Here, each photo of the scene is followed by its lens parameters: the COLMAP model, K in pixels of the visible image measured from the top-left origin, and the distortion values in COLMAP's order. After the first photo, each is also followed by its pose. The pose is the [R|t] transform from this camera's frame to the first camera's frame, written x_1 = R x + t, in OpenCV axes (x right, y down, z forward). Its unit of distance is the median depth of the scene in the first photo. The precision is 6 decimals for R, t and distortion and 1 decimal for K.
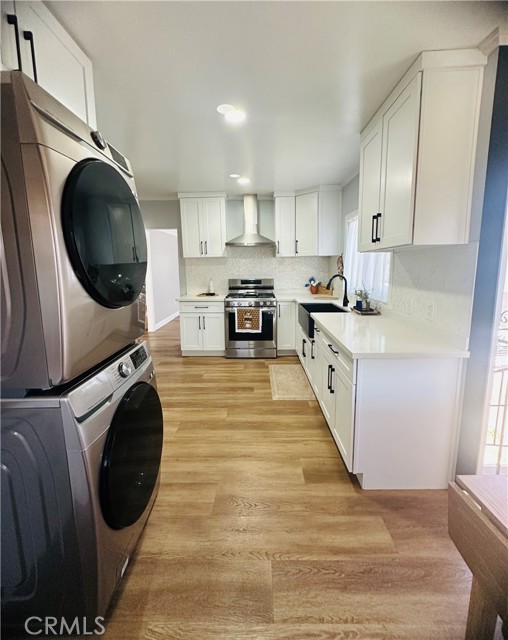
lens RADIAL K [[267.8, 0, 254.5], [0, 267.8, 302.3], [0, 0, 1]] dist [0.000493, 0.000056]
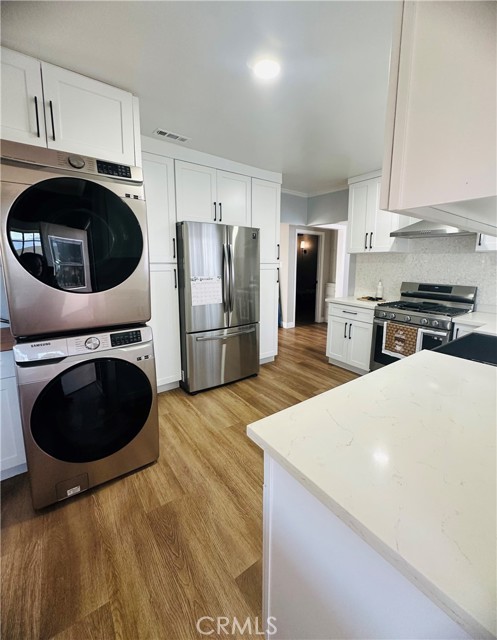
lens RADIAL K [[273.5, 0, 260.5], [0, 273.5, 302.4], [0, 0, 1]] dist [-0.002540, 0.000259]
pose [[0.613556, 0.134195, -0.778165, 0.505239], [-0.125279, 0.989515, 0.071864, -0.067936], [0.779650, 0.053395, 0.623935, 0.426192]]
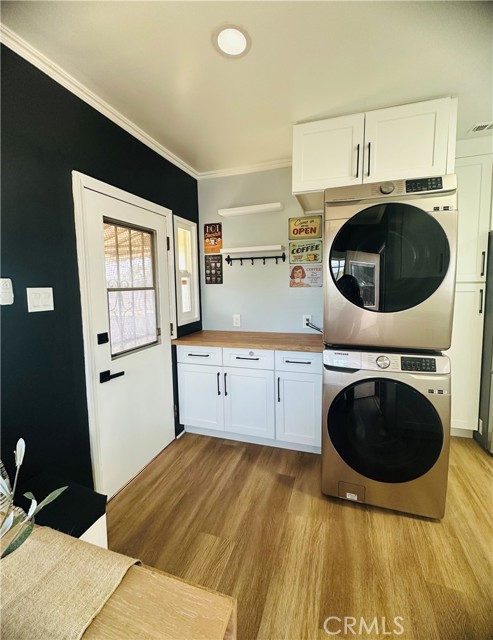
lens RADIAL K [[266.1, 0, 257.4], [0, 266.1, 303.8], [0, 0, 1]] dist [0.002051, 0.000147]
pose [[-0.294534, 0.089643, -0.951427, 0.452773], [-0.114568, 0.985098, 0.128282, -0.060517], [0.948749, 0.146786, -0.279875, 0.397921]]
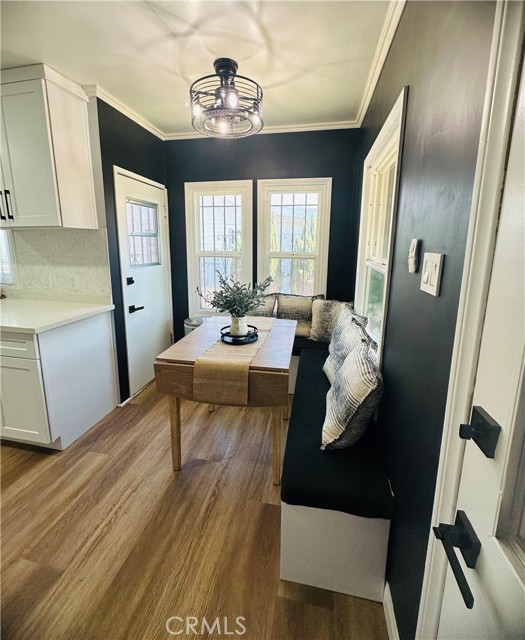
lens RADIAL K [[278.5, 0, 263.5], [0, 278.5, 291.1], [0, 0, 1]] dist [0.001197, 0.000200]
pose [[0.177928, -0.149041, 0.972691, -0.326881], [0.122397, 0.984140, 0.128406, 0.012065], [-0.976402, 0.096208, 0.193348, -0.054996]]
